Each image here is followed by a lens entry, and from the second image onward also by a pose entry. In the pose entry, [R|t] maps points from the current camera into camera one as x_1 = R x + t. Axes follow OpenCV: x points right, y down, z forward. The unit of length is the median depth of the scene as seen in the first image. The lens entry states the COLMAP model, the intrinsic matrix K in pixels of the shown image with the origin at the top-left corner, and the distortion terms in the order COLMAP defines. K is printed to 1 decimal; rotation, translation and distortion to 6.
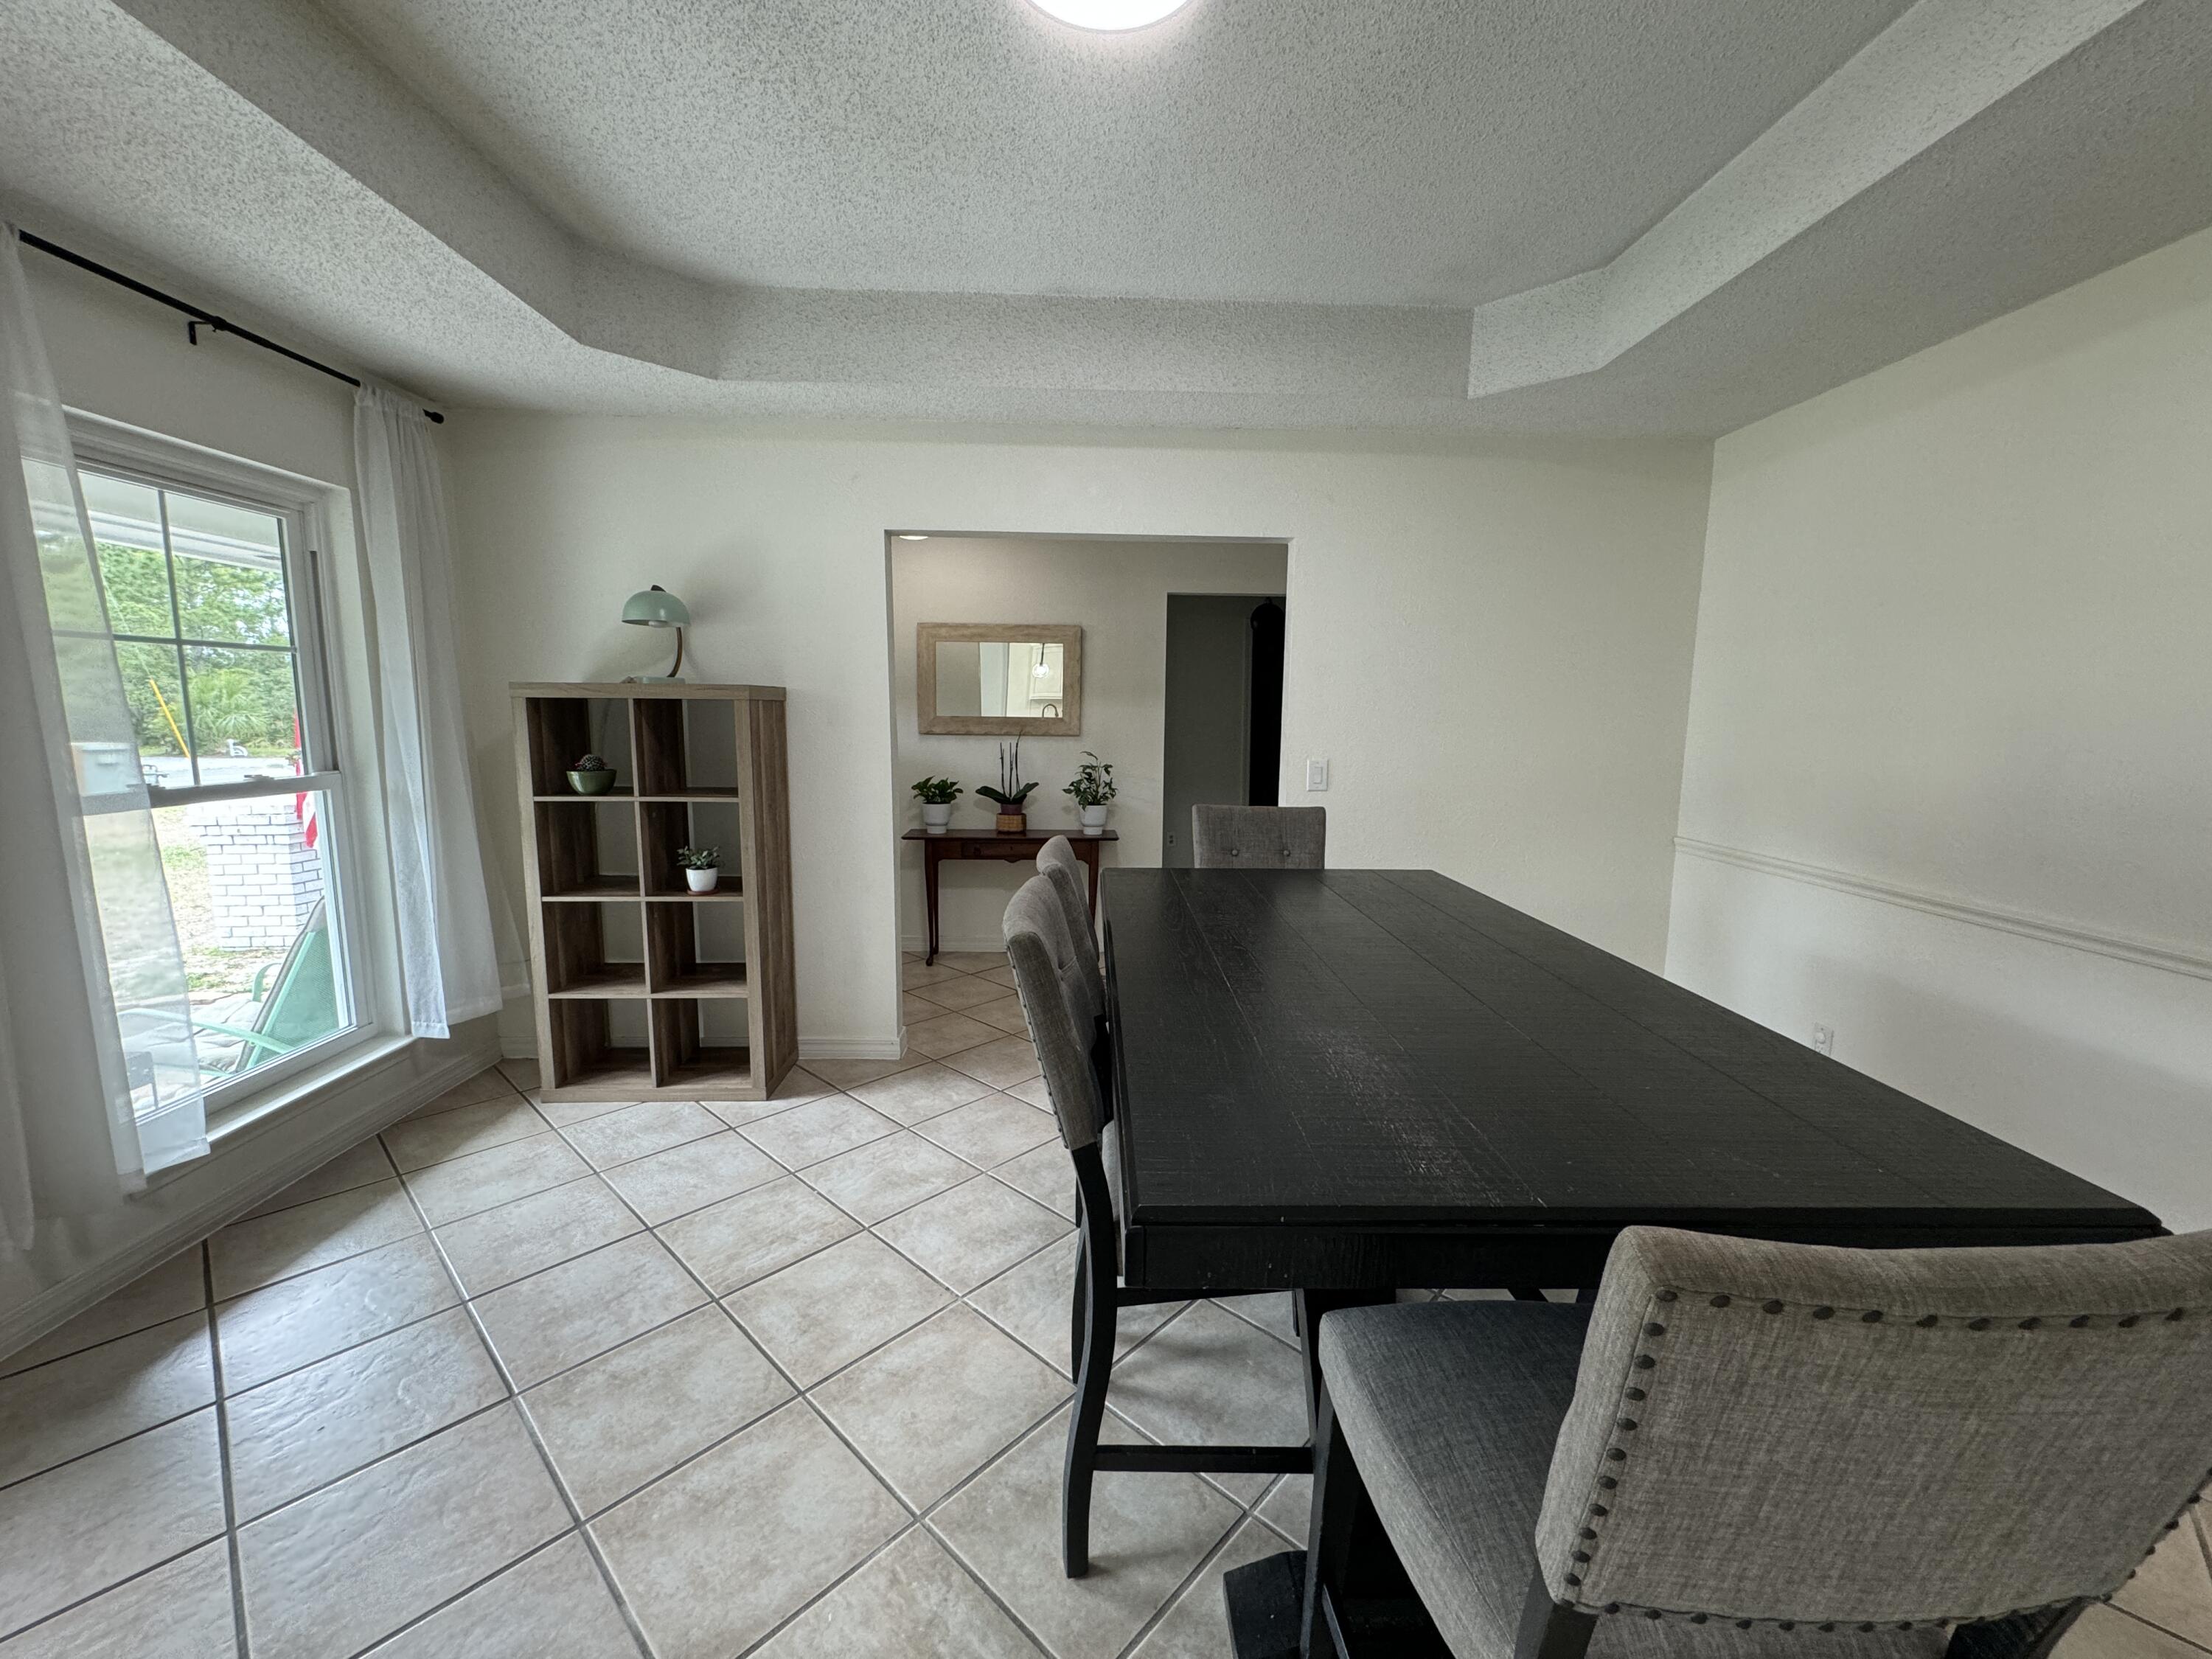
lens RADIAL K [[882.3, 0, 1095.3], [0, 882.3, 826.2], [0, 0, 1]] dist [0.000467, 0.000068]
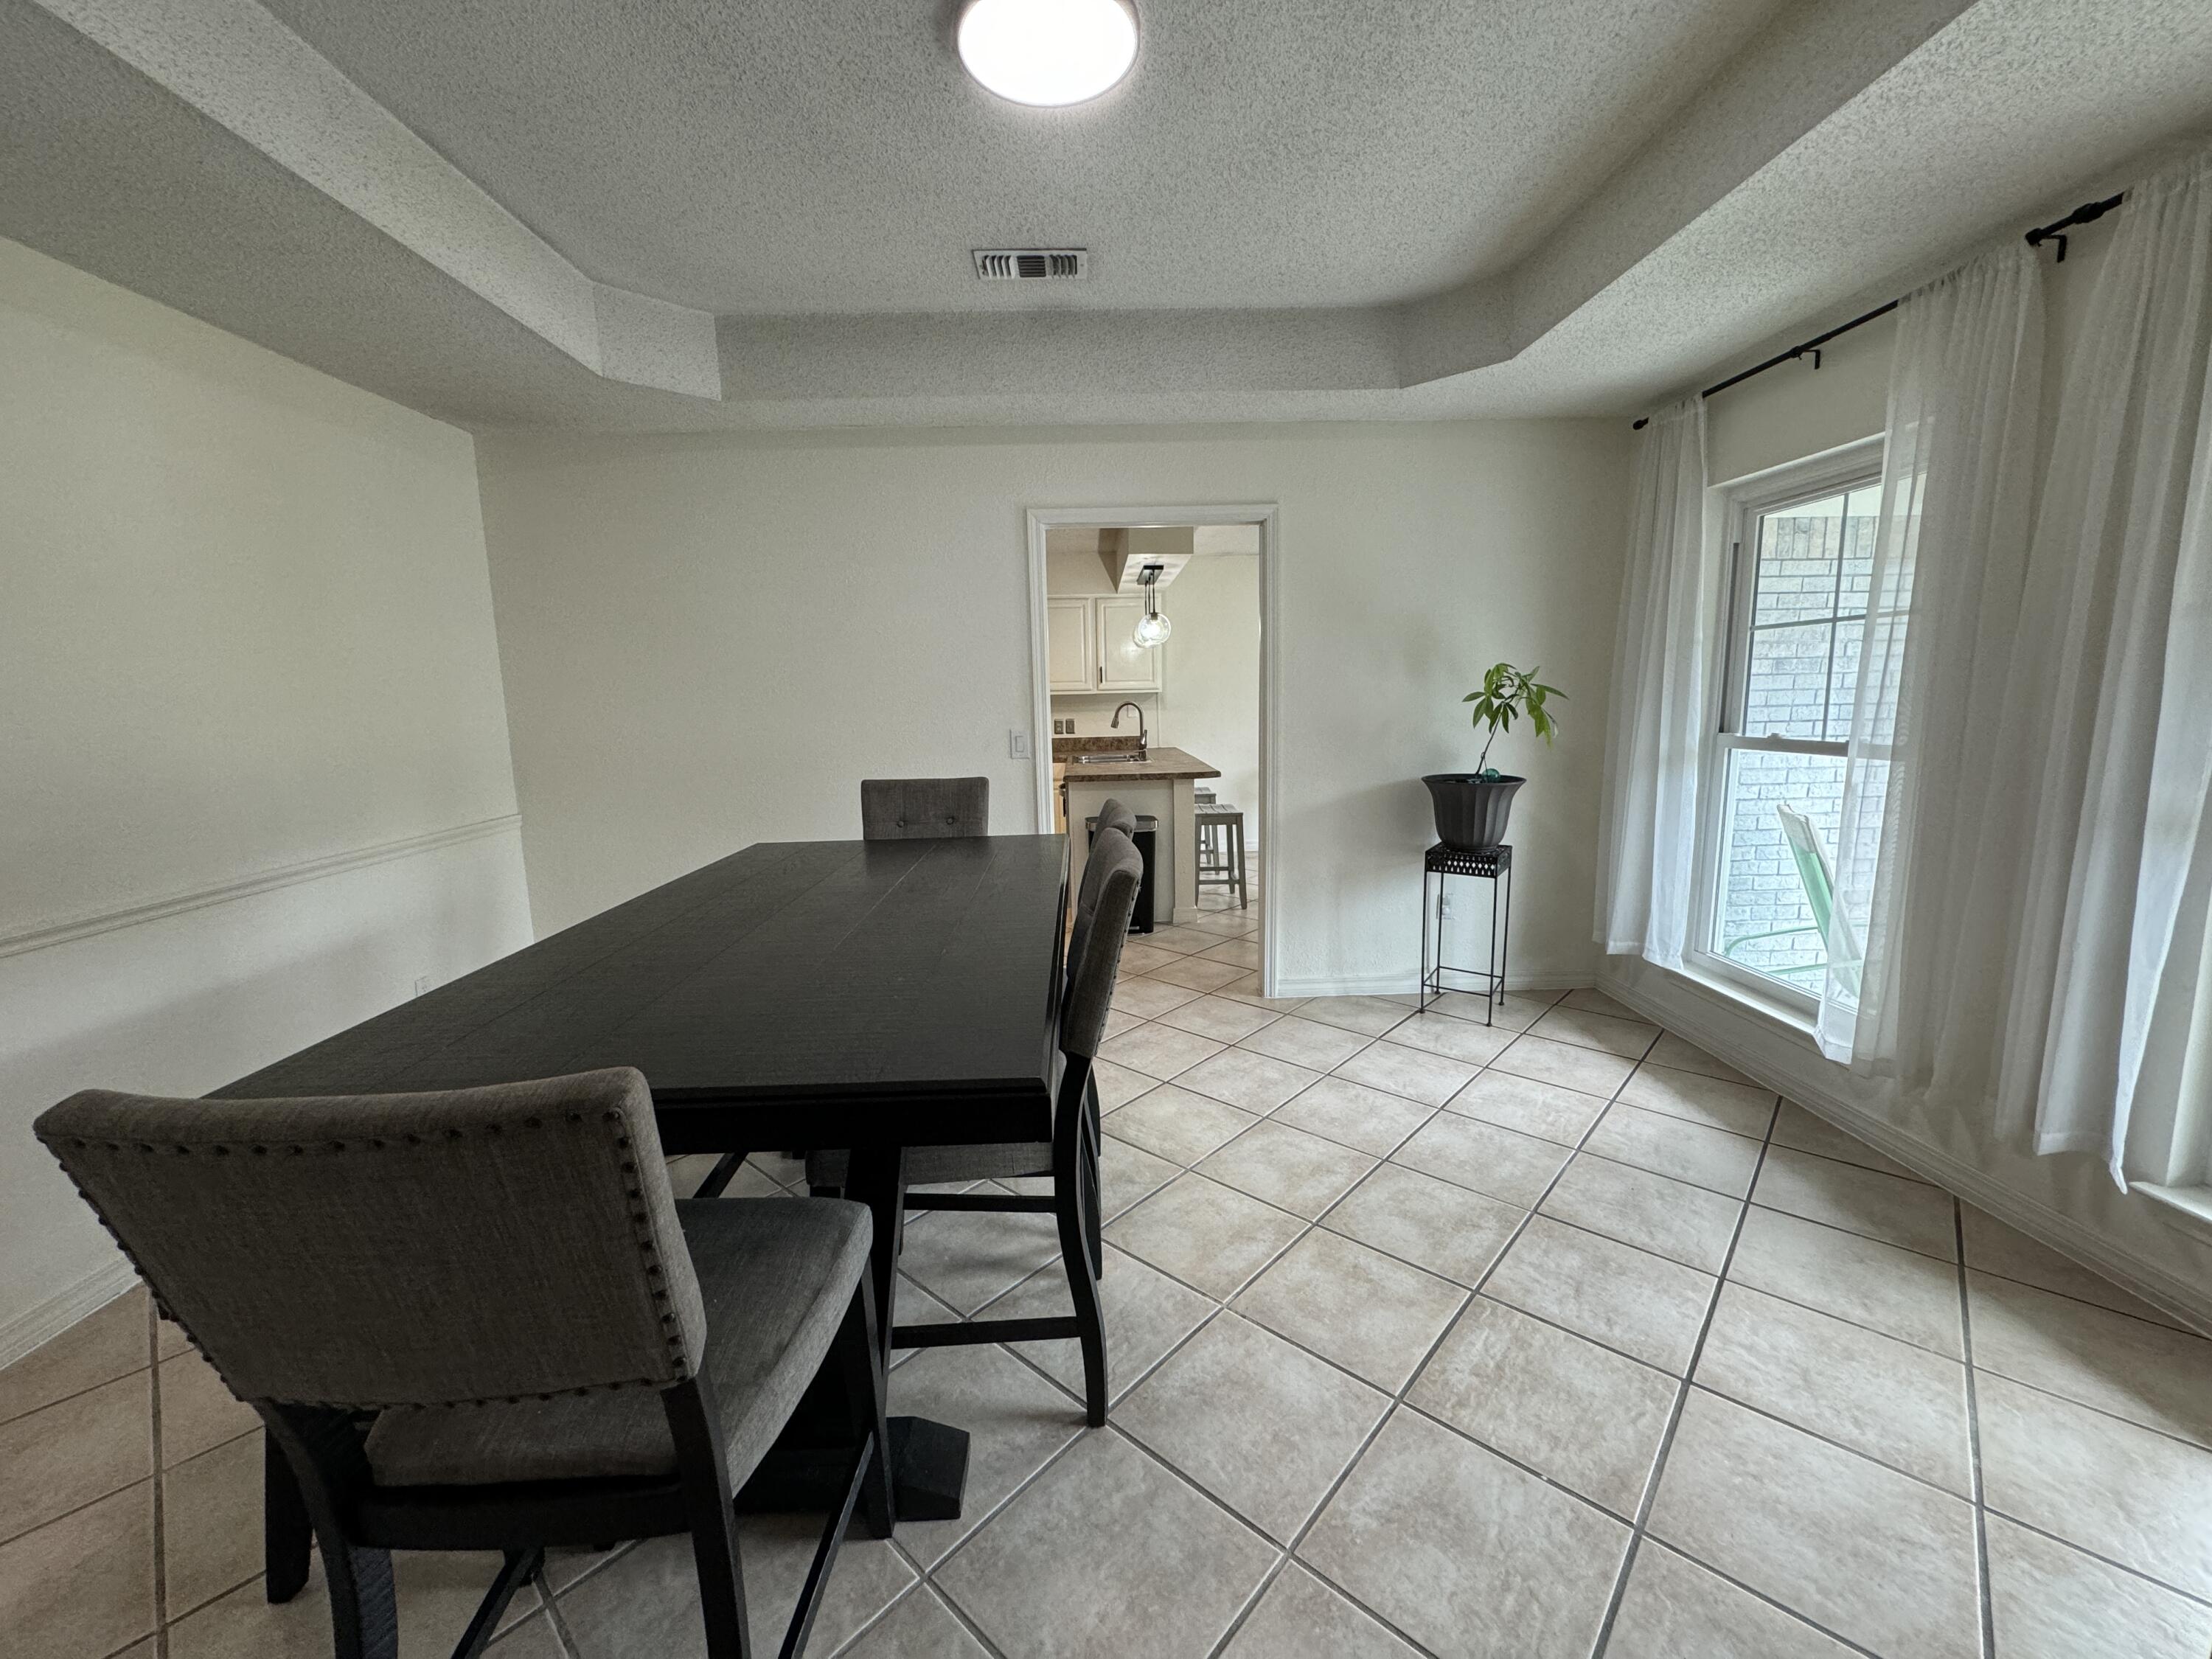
lens RADIAL K [[879.0, 0, 1106.5], [0, 879.0, 825.7], [0, 0, 1]] dist [-0.002534, 0.000272]
pose [[-0.999709, 0.016437, -0.017656, -0.016545], [0.010926, 0.961072, 0.276080, -0.202544], [0.021507, 0.275807, -0.960972, 1.614106]]
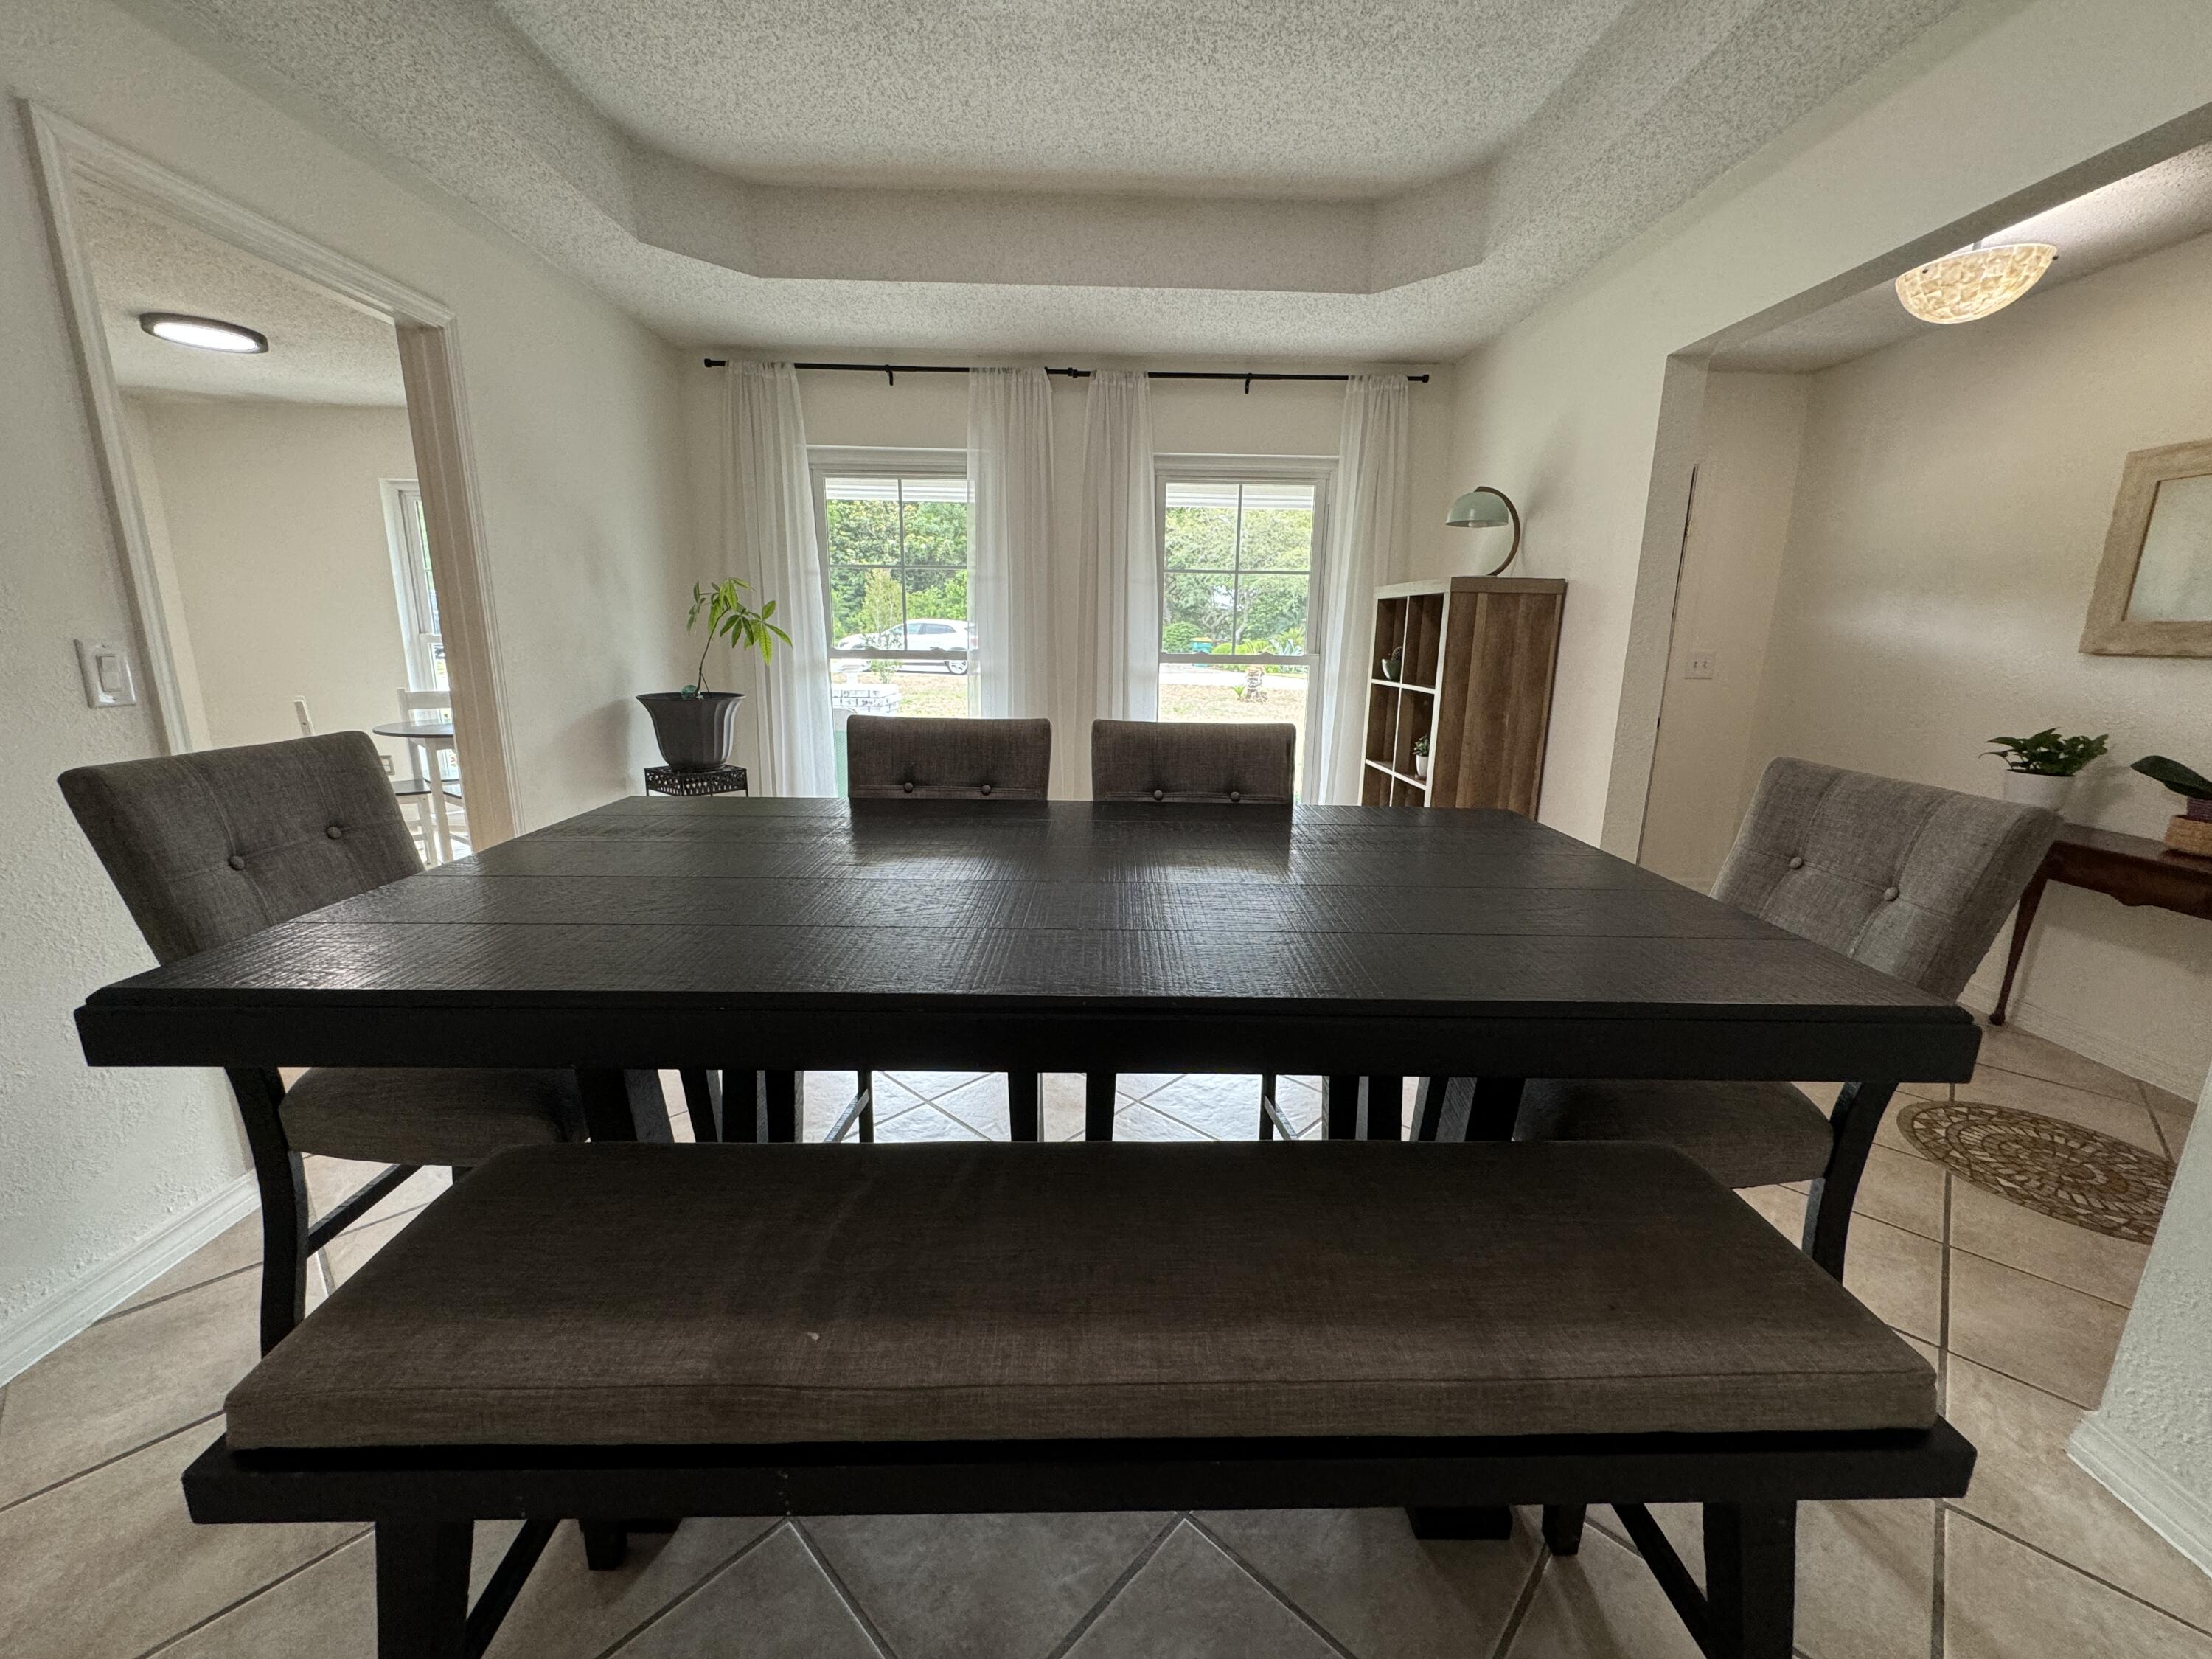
lens RADIAL K [[879.0, 0, 1106.5], [0, 879.0, 825.7], [0, 0, 1]] dist [-0.002534, 0.000272]
pose [[-0.002227, 0.210221, -0.977651, 0.834252], [-0.146877, 0.966982, 0.208261, -0.048065], [0.989152, 0.144059, 0.028724, 0.805902]]
